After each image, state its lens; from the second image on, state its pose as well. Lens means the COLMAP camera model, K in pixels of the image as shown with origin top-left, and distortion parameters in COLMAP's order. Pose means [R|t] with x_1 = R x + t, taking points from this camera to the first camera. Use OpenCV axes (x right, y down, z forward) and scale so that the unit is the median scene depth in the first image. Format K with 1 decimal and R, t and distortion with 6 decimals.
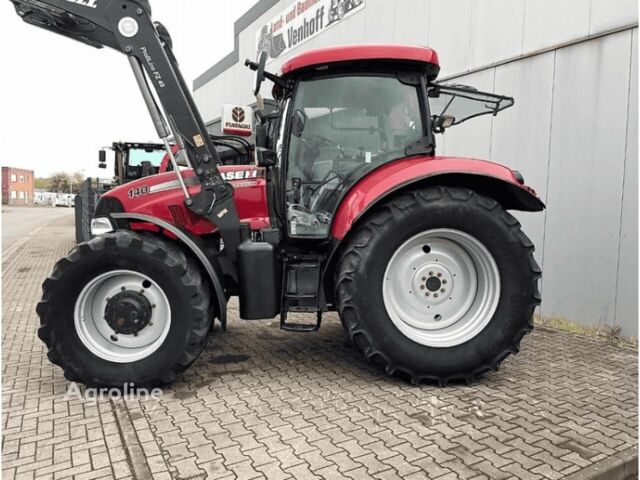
lens RADIAL K [[498.4, 0, 320.0], [0, 498.4, 240.0], [0, 0, 1]] dist [0.025685, -0.027919]
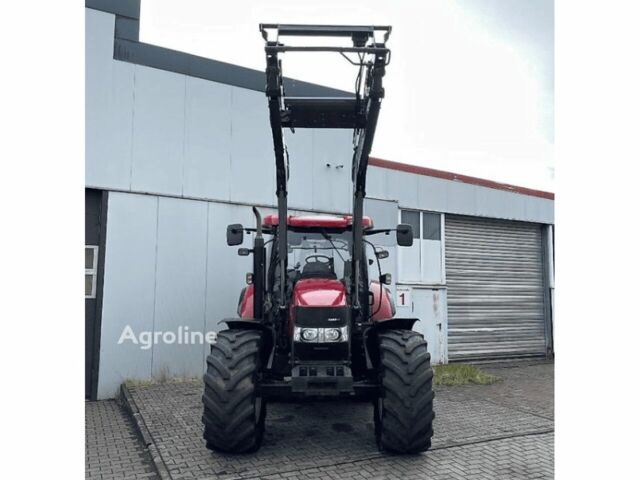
lens RADIAL K [[498.4, 0, 319.1], [0, 498.4, 243.8], [0, 0, 1]] dist [0.025685, -0.027919]
pose [[0.049881, 0.084049, 0.995212, -1.883681], [0.085469, 0.992438, -0.088099, -0.153544], [-0.995091, 0.089454, 0.042320, 1.208165]]
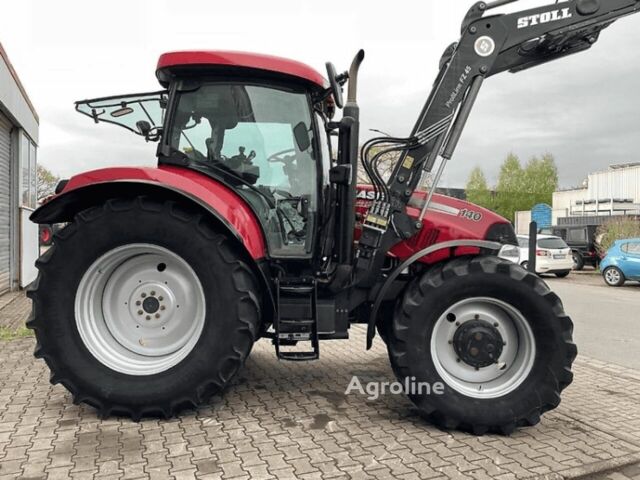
lens RADIAL K [[498.4, 0, 321.3], [0, 498.4, 244.2], [0, 0, 1]] dist [0.025685, -0.027919]
pose [[-0.994523, -0.036777, 0.097830, -0.223259], [-0.025814, 0.993479, 0.111052, -0.175760], [-0.101277, 0.107919, -0.988988, 2.513885]]
